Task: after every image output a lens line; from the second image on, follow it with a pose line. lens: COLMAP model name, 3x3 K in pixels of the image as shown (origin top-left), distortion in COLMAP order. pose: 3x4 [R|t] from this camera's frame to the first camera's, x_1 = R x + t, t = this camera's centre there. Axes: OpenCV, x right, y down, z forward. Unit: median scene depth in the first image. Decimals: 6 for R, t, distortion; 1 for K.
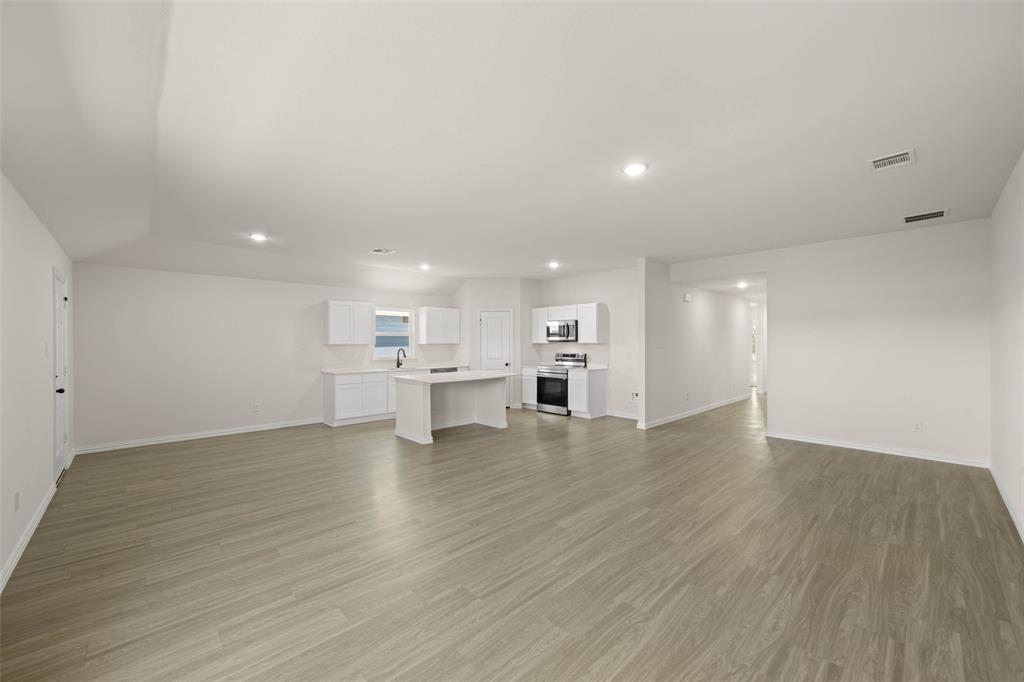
lens RADIAL K [[395.9, 0, 508.0], [0, 395.9, 340.6], [0, 0, 1]] dist [-0.011217, 0.000319]
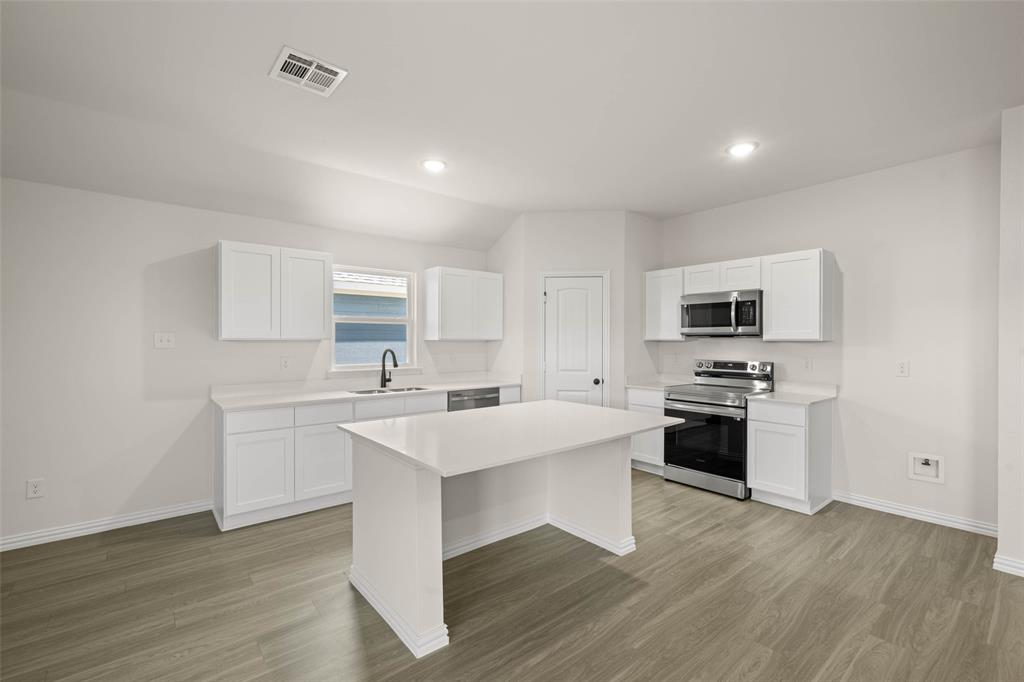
lens RADIAL K [[449.0, 0, 509.7], [0, 449.0, 337.2], [0, 0, 1]] dist [0.003545, -0.000034]
pose [[0.998027, 0.004831, -0.062599, -0.082771], [-0.004988, 0.999985, -0.002351, 0.005501], [0.062587, 0.002659, 0.998036, 0.443346]]
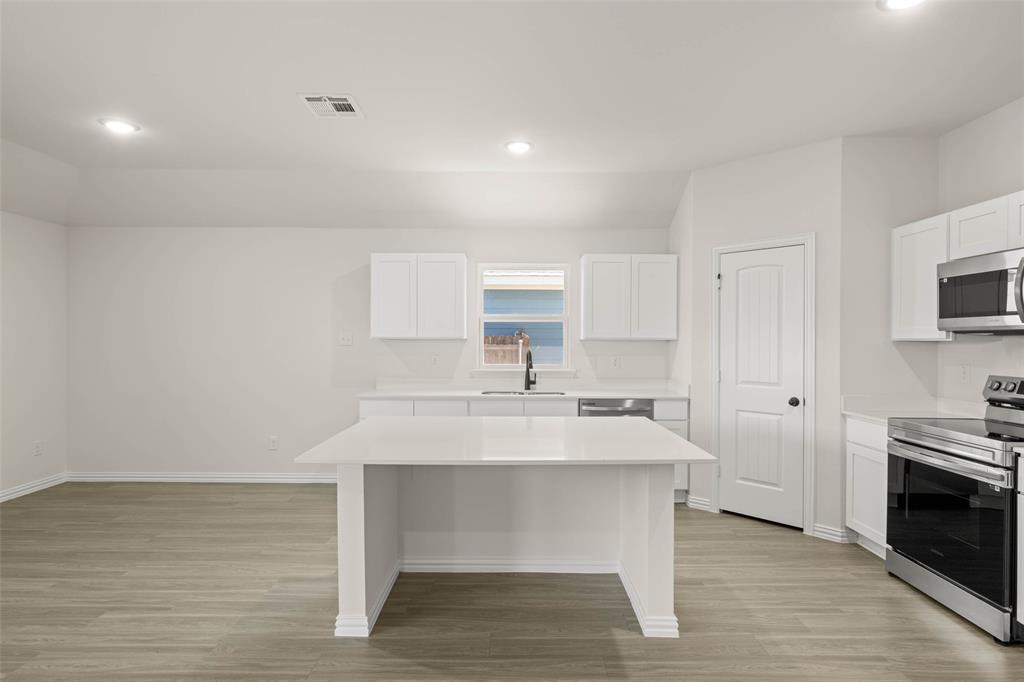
lens RADIAL K [[531.6, 0, 512.9], [0, 531.6, 338.9], [0, 0, 1]] dist [0.003338, -0.001010]
pose [[0.728896, 0.007227, -0.684587, 0.140793], [-0.003675, 0.999971, 0.006643, 0.004210], [0.684615, -0.002326, 0.728901, 0.530367]]
